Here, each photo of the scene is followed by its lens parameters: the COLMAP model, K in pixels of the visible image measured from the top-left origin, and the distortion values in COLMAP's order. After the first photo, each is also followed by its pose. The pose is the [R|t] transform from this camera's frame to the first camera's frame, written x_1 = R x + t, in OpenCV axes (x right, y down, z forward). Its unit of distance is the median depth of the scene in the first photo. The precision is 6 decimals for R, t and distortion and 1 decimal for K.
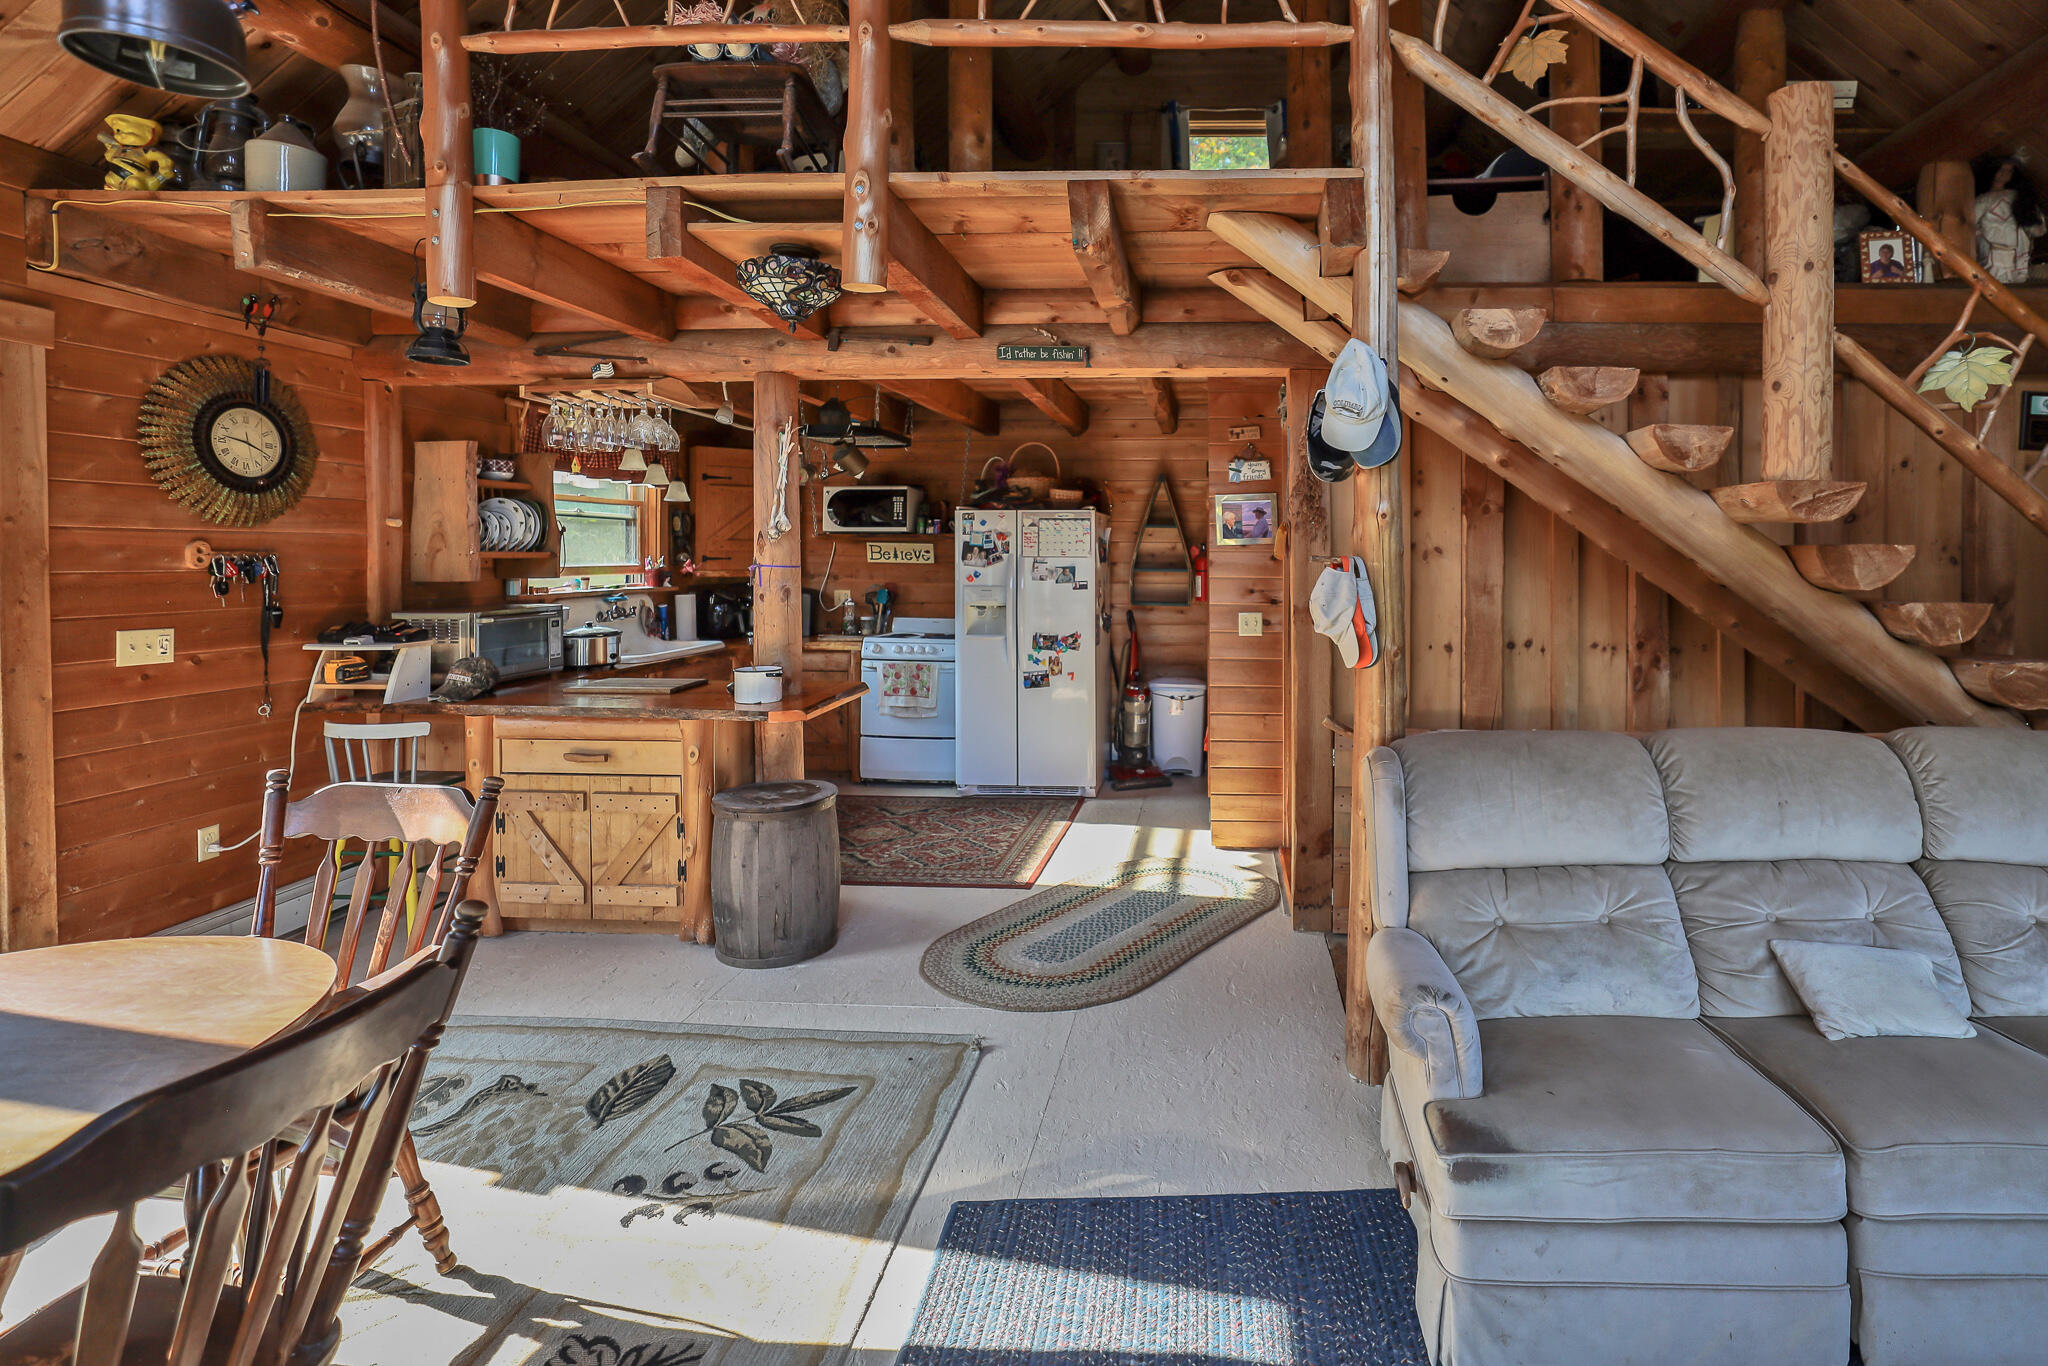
lens RADIAL K [[974.1, 0, 1182.0], [0, 974.1, 560.3], [0, 0, 1]] dist [0.003010, 0.000433]
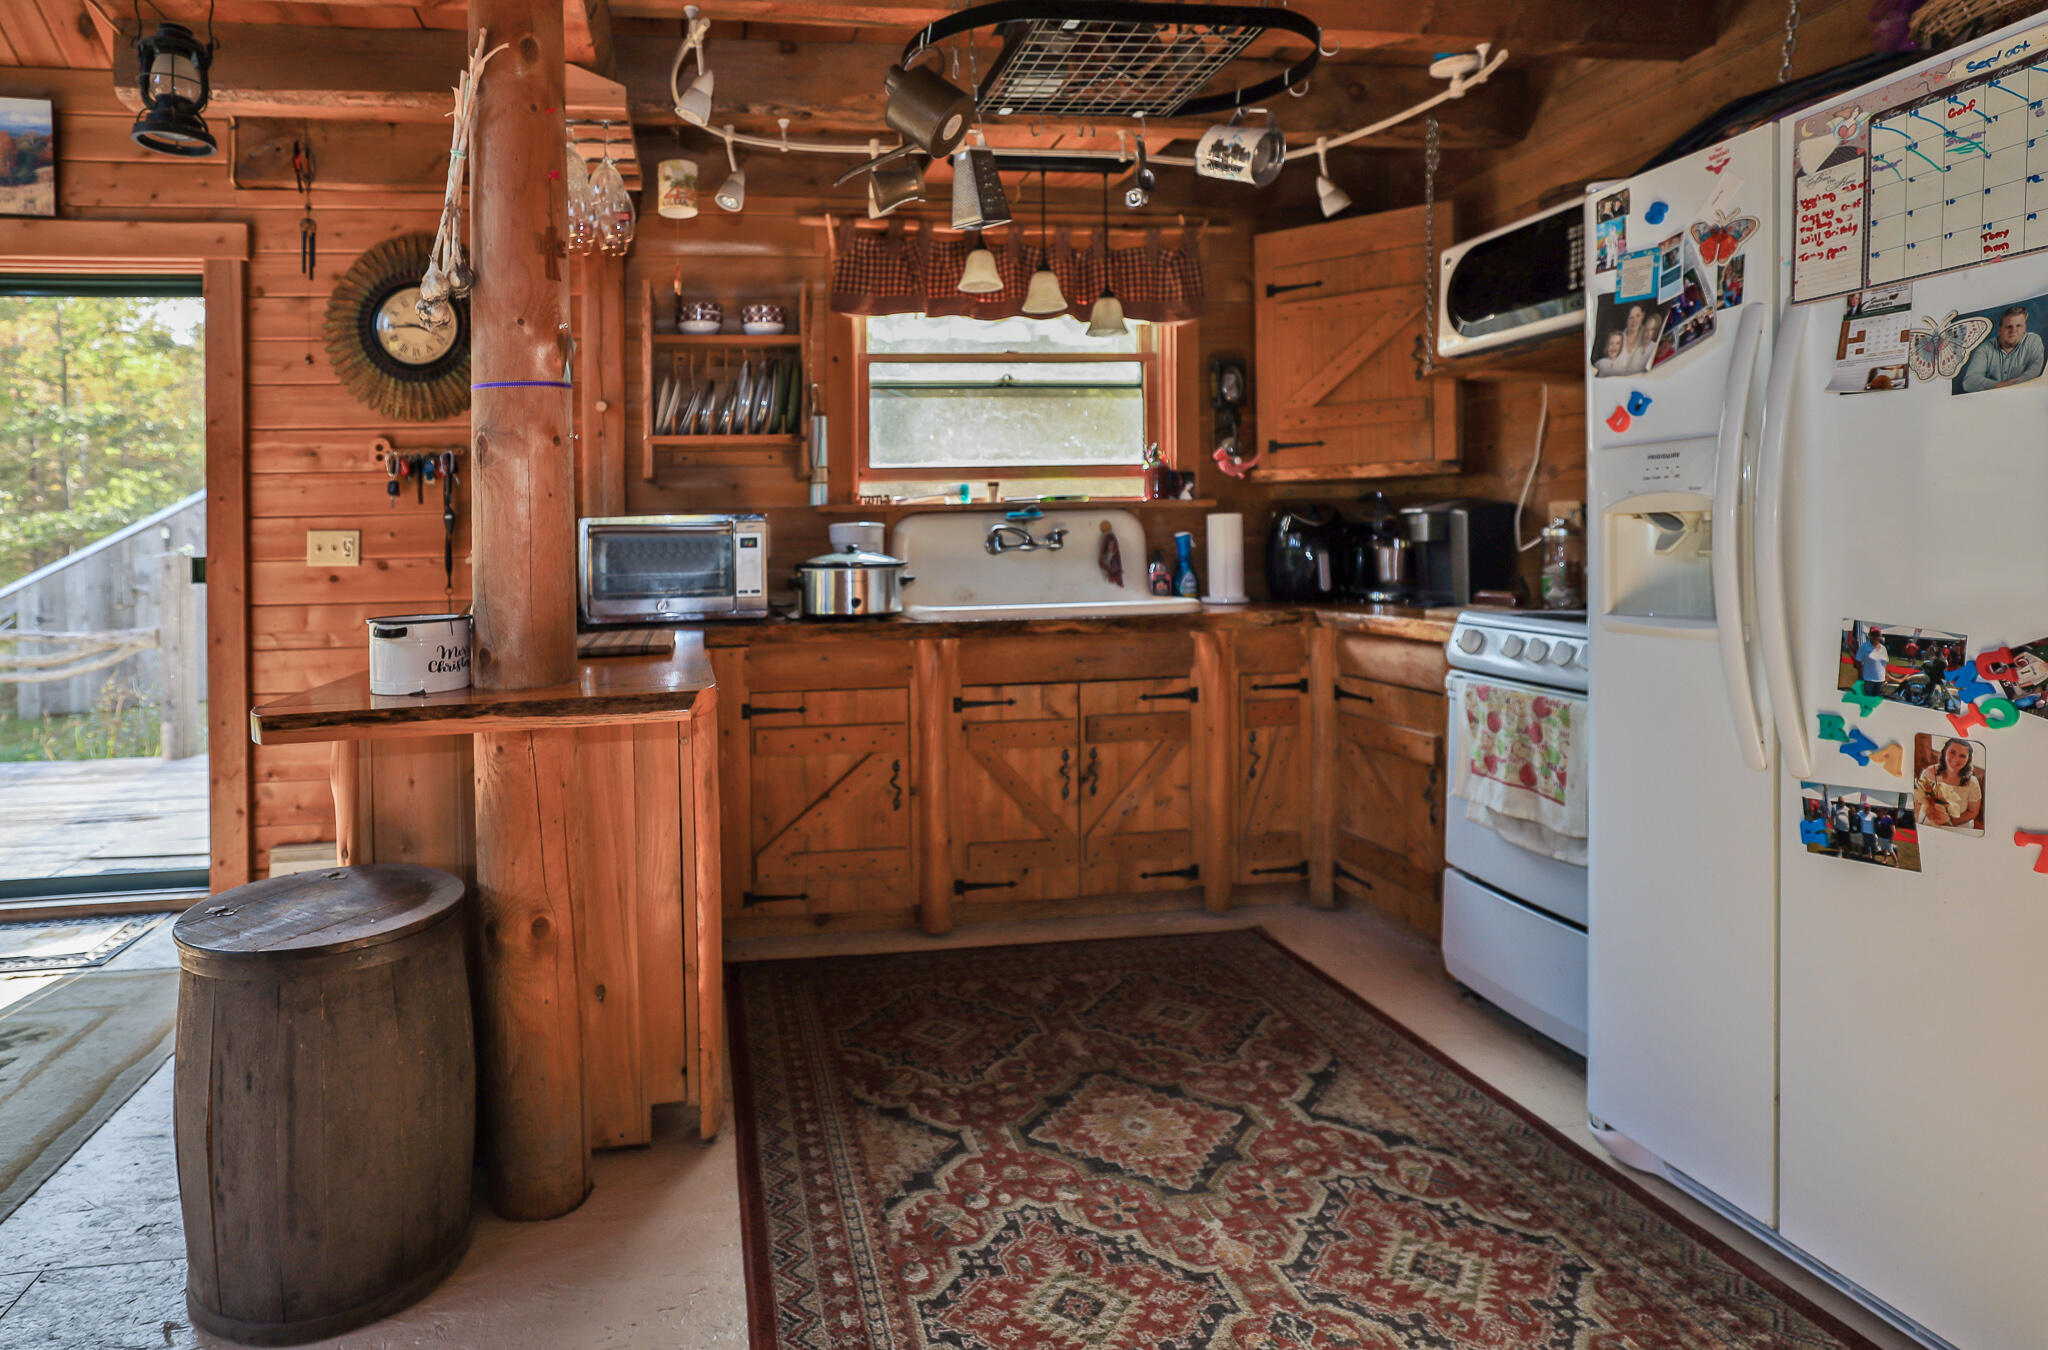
lens RADIAL K [[1117.8, 0, 818.4], [0, 1117.8, 572.3], [0, 0, 1]] dist [-0.003805, 0.002851]
pose [[0.163600, 0.019614, -0.986332, 0.119184], [0.016042, 0.999617, 0.022539, 0.088893], [0.986396, -0.019510, 0.163223, 1.206244]]
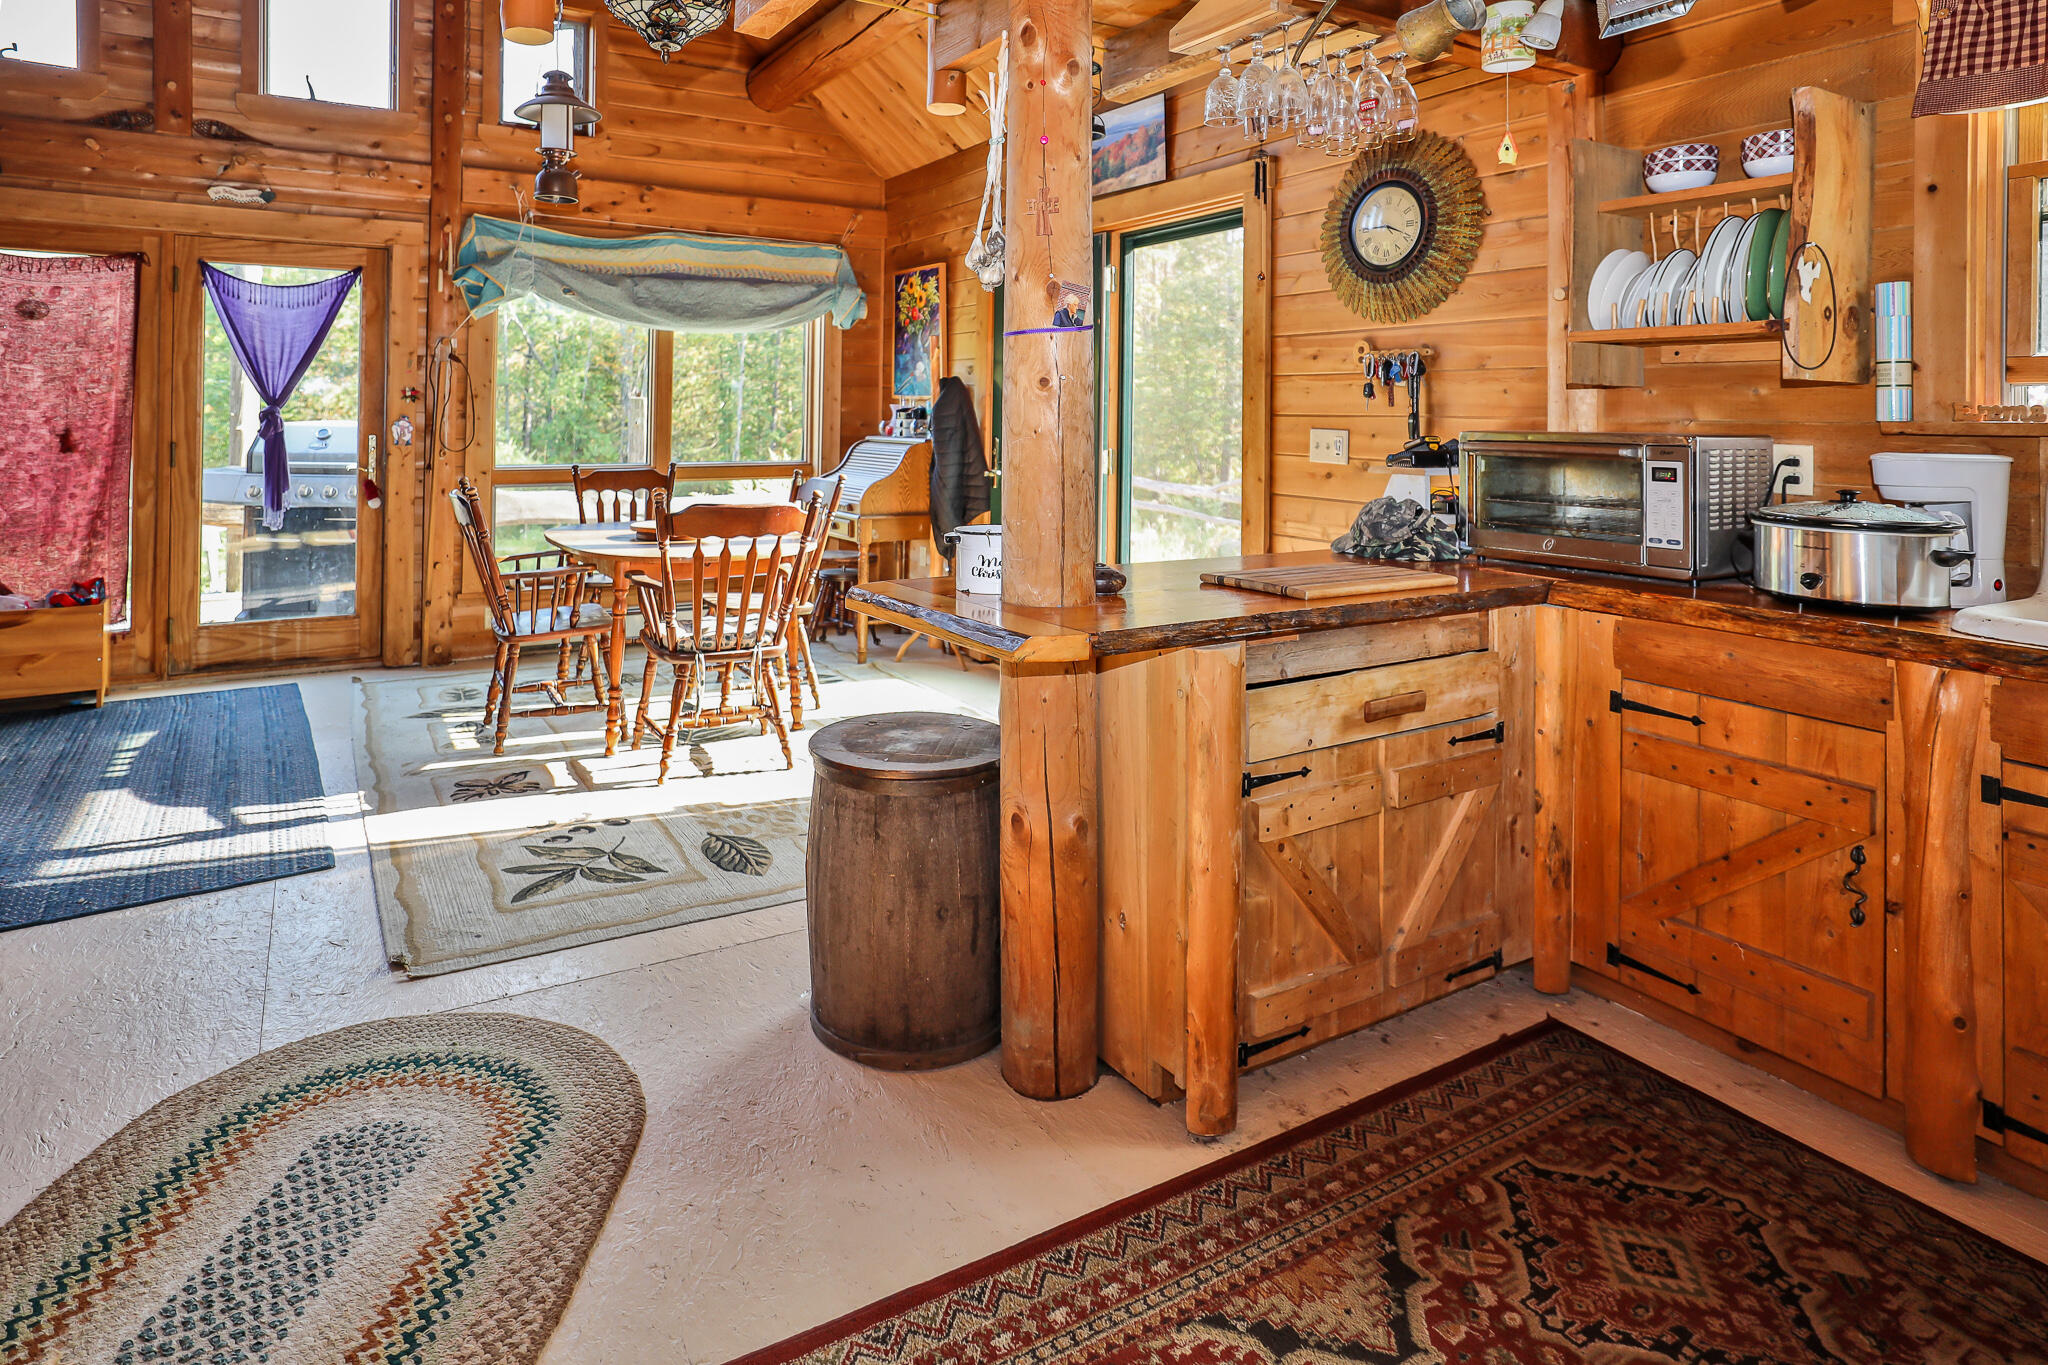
lens RADIAL K [[1113.9, 0, 957.1], [0, 1113.9, 406.7], [0, 0, 1]] dist [-0.000334, 0.003746]
pose [[-0.842712, -0.005673, -0.538335, -0.087094], [-0.008438, 0.999961, 0.002670, 0.043197], [0.538299, 0.006792, -0.842727, 1.658694]]
